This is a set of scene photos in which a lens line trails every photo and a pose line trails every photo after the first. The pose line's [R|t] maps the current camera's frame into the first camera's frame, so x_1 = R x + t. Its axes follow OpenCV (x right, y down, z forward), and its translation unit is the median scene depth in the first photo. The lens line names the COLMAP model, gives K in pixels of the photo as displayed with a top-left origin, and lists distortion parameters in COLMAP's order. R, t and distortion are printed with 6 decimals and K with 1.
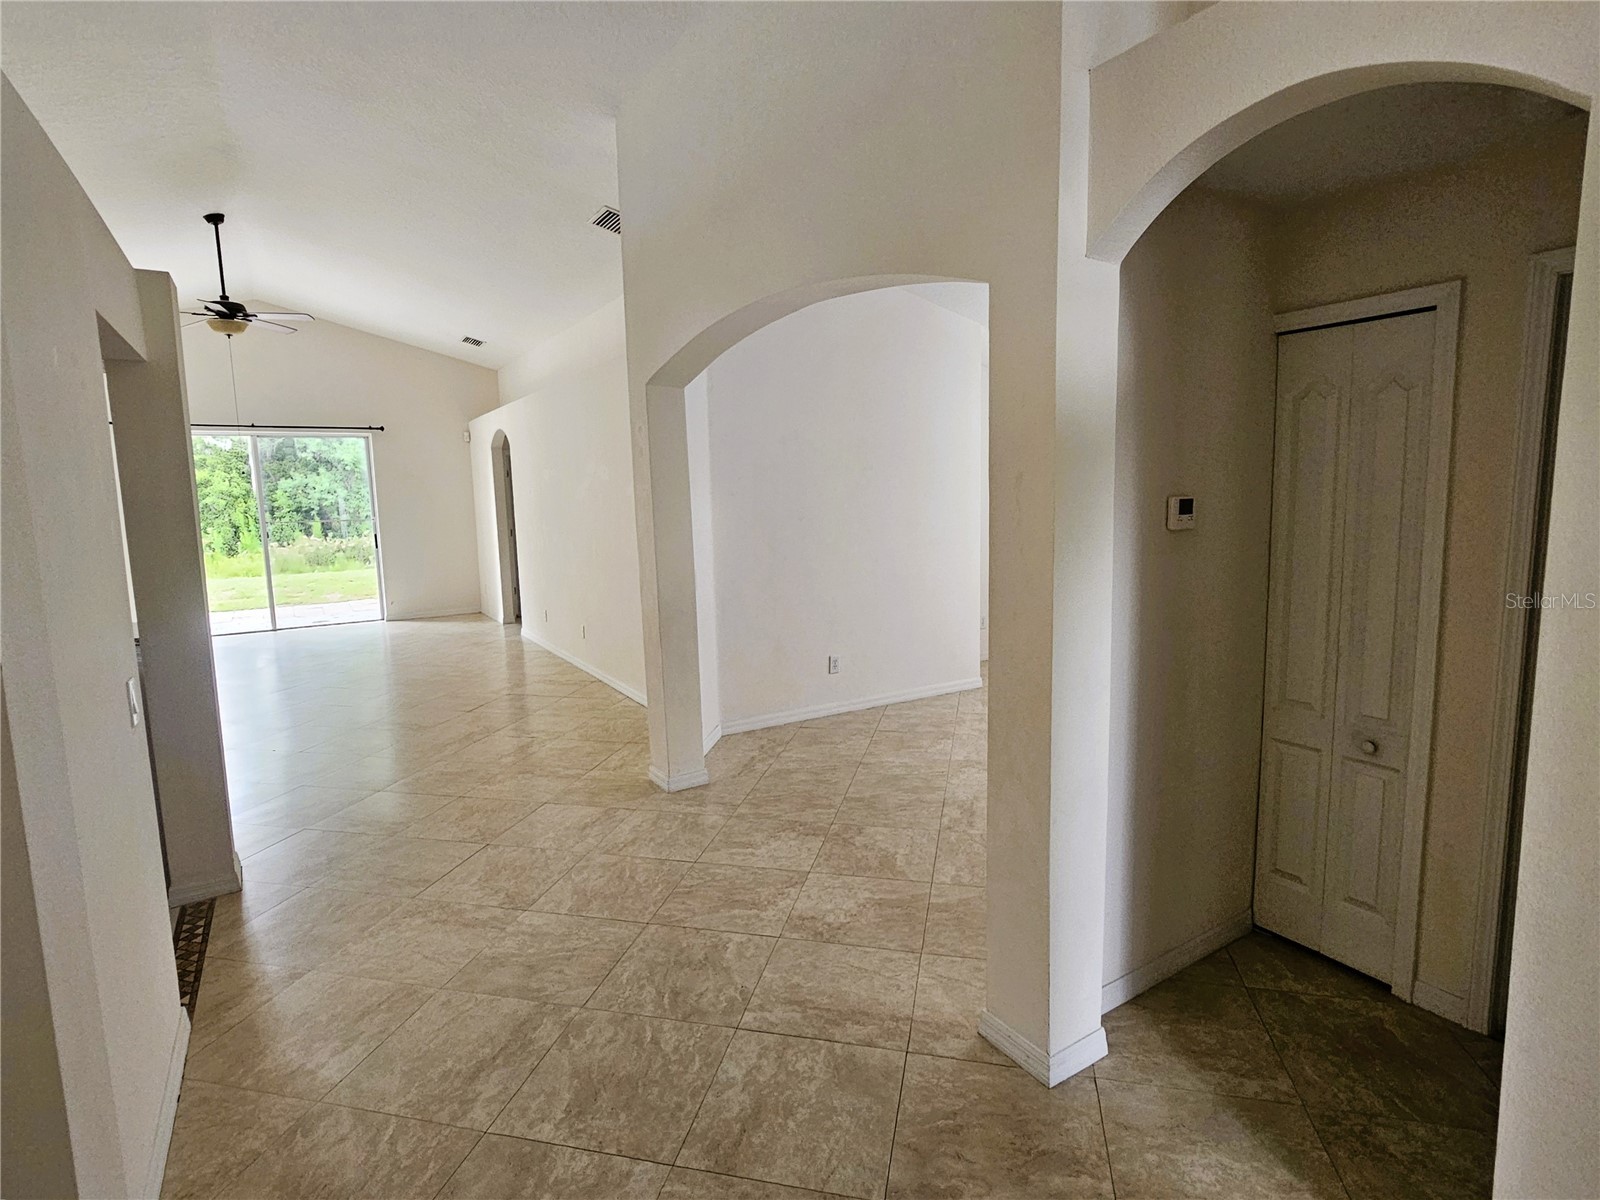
lens RADIAL K [[875.3, 0, 803.2], [0, 875.3, 606.1], [0, 0, 1]] dist [0.001583, 0.001209]
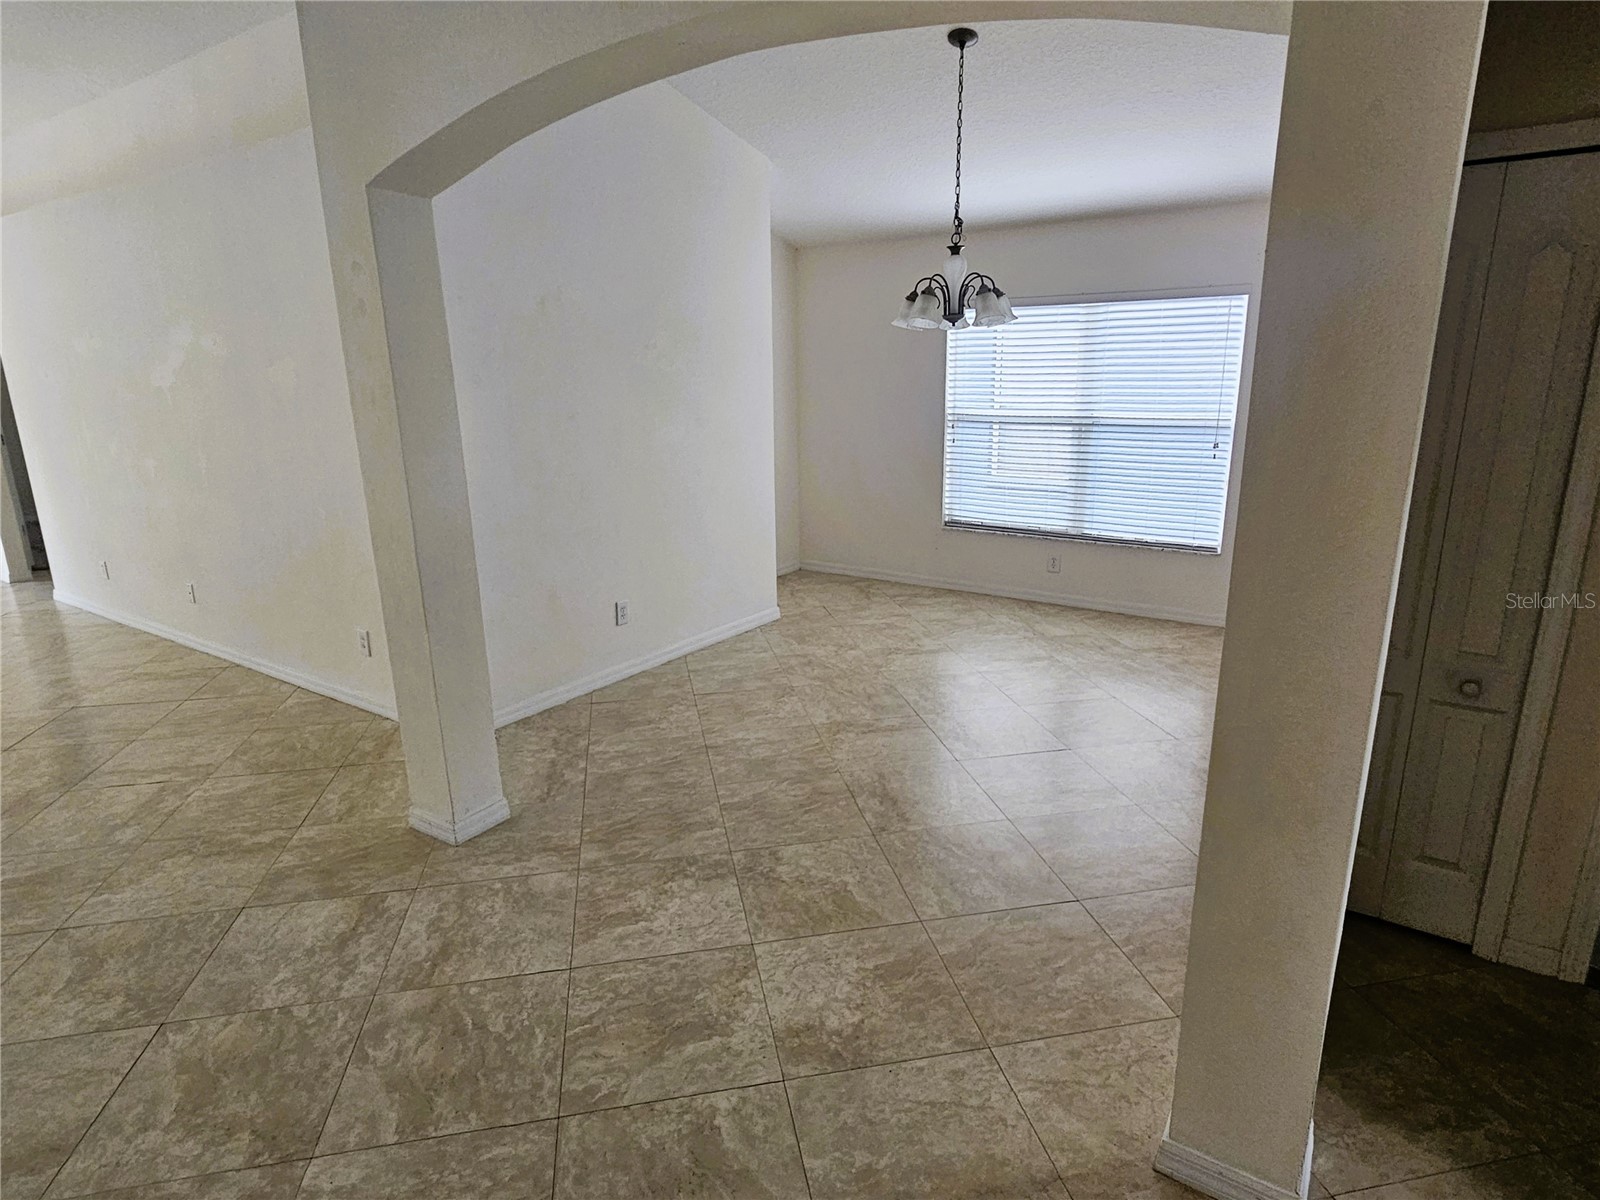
lens RADIAL K [[916.0, 0, 799.8], [0, 916.0, 587.8], [0, 0, 1]] dist [0.004615, -0.002041]
pose [[0.906959, -0.087061, 0.412125, -0.188710], [0.048153, 0.993423, 0.103889, -0.036084], [-0.418458, -0.074378, 0.905185, 0.296444]]
